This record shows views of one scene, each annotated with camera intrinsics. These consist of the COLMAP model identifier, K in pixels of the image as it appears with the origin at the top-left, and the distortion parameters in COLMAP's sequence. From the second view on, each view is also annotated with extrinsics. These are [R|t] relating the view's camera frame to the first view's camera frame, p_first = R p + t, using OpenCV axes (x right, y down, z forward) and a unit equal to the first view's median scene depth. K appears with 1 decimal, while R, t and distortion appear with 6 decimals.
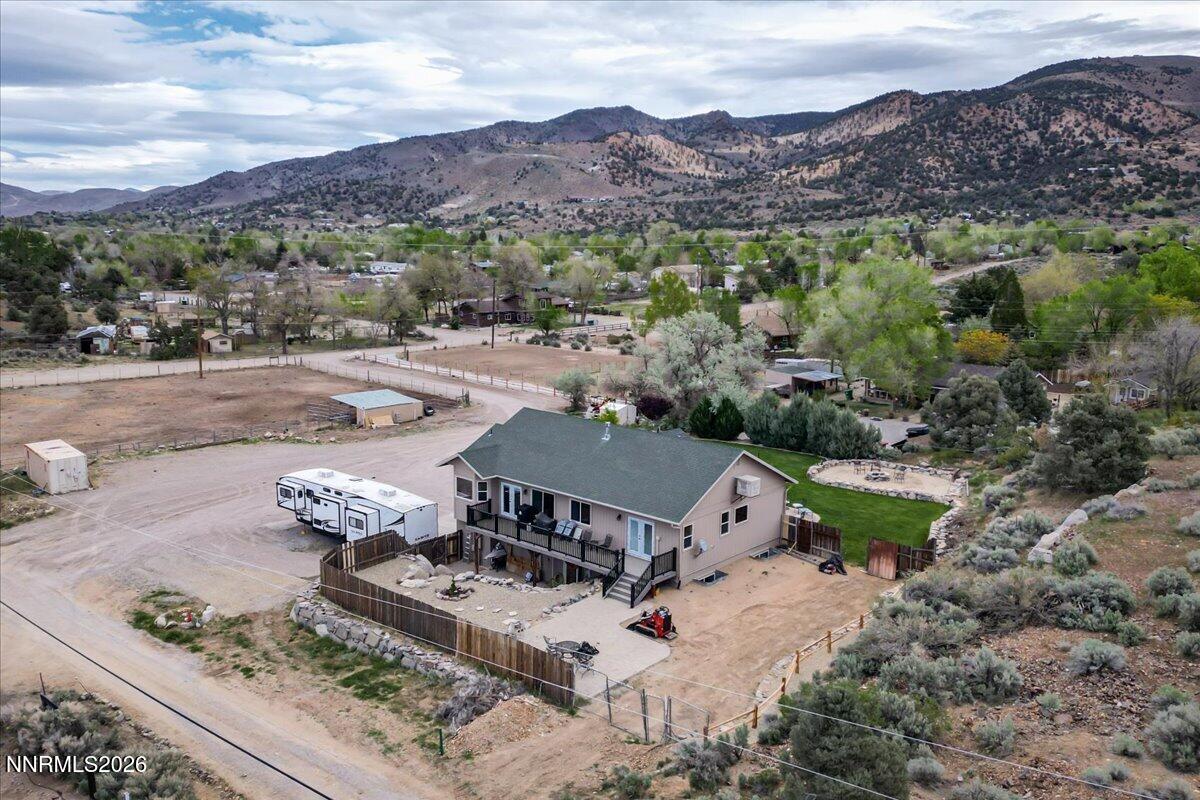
lens RADIAL K [[991.0, 0, 587.9], [0, 991.0, 403.4], [0, 0, 1]] dist [0.099145, -0.100166]
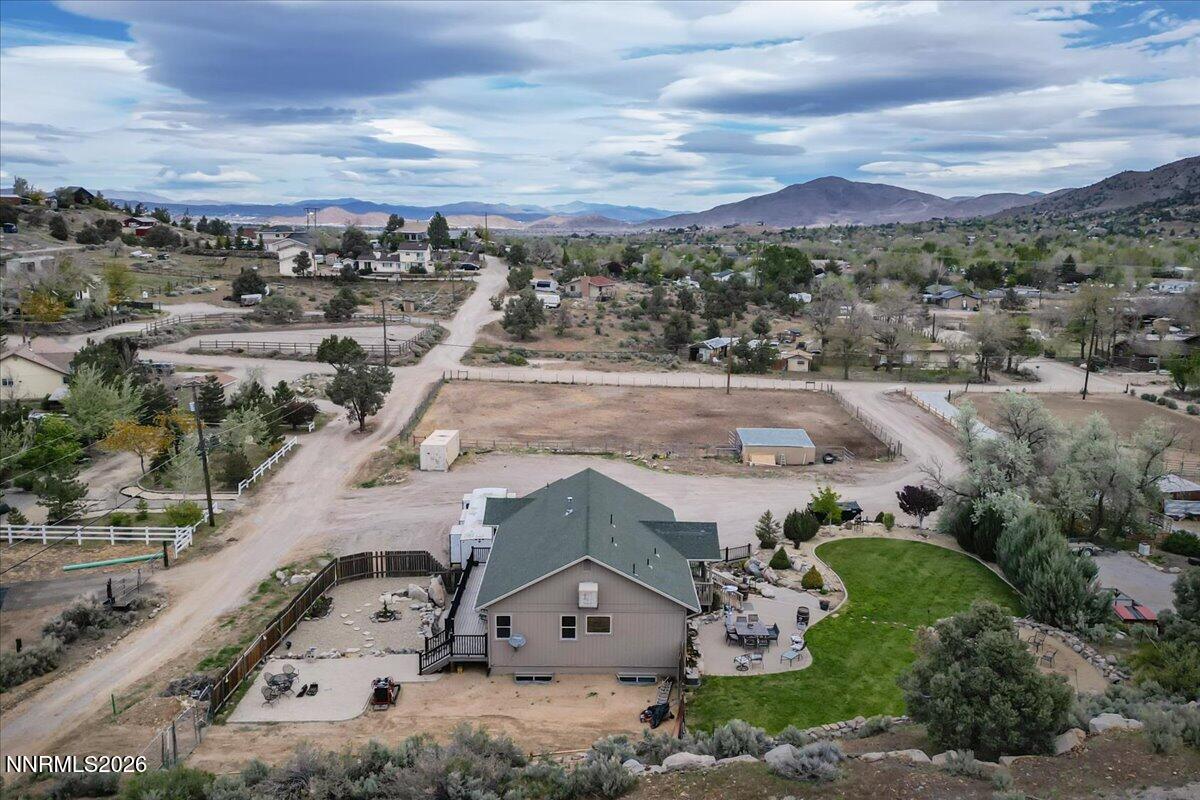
lens RADIAL K [[991.0, 0, 587.9], [0, 991.0, 403.4], [0, 0, 1]] dist [0.099145, -0.100166]
pose [[0.678955, 0.133466, -0.721946, 0.257184], [-0.135841, 0.989196, 0.055121, -0.046082], [0.721503, 0.060645, 0.689750, 0.112174]]
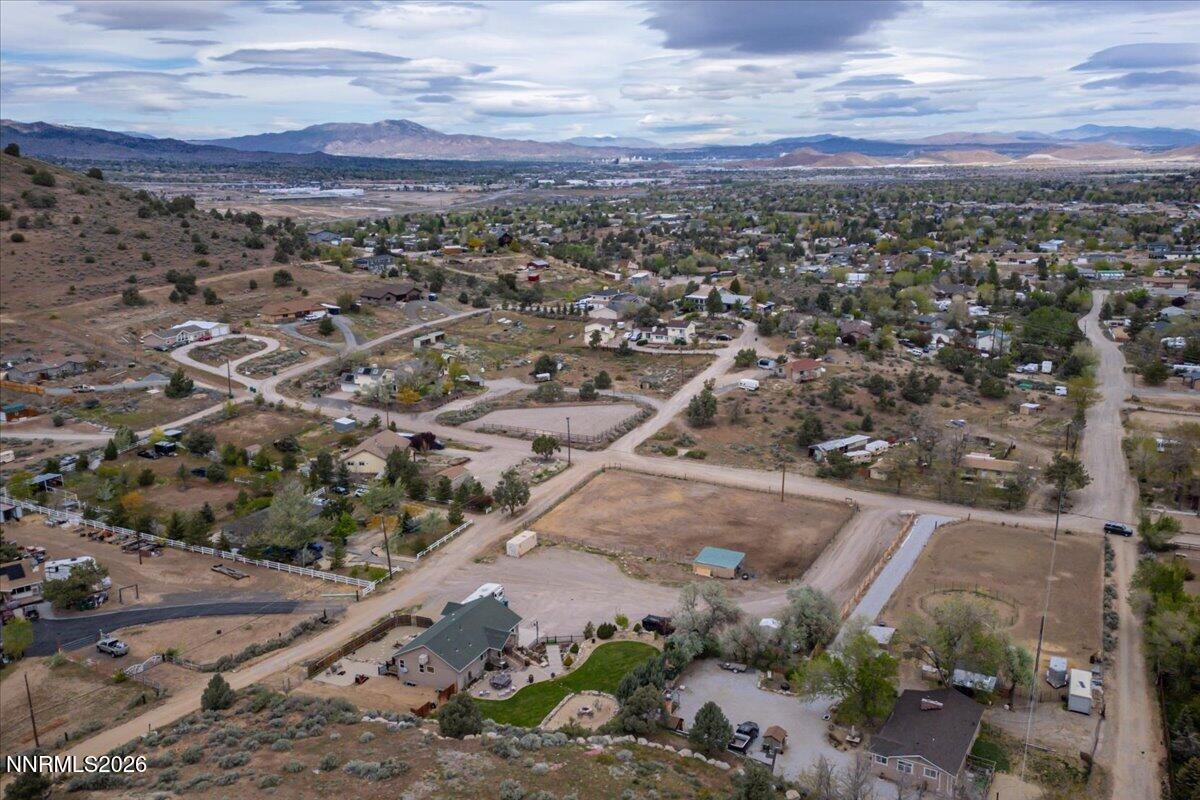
lens RADIAL K [[991.0, 0, 587.9], [0, 991.0, 403.4], [0, 0, 1]] dist [0.099145, -0.100166]
pose [[0.292121, 0.213670, -0.932207, 0.814128], [-0.152841, 0.972626, 0.175039, -0.343322], [0.944089, 0.091348, 0.316782, 0.167182]]
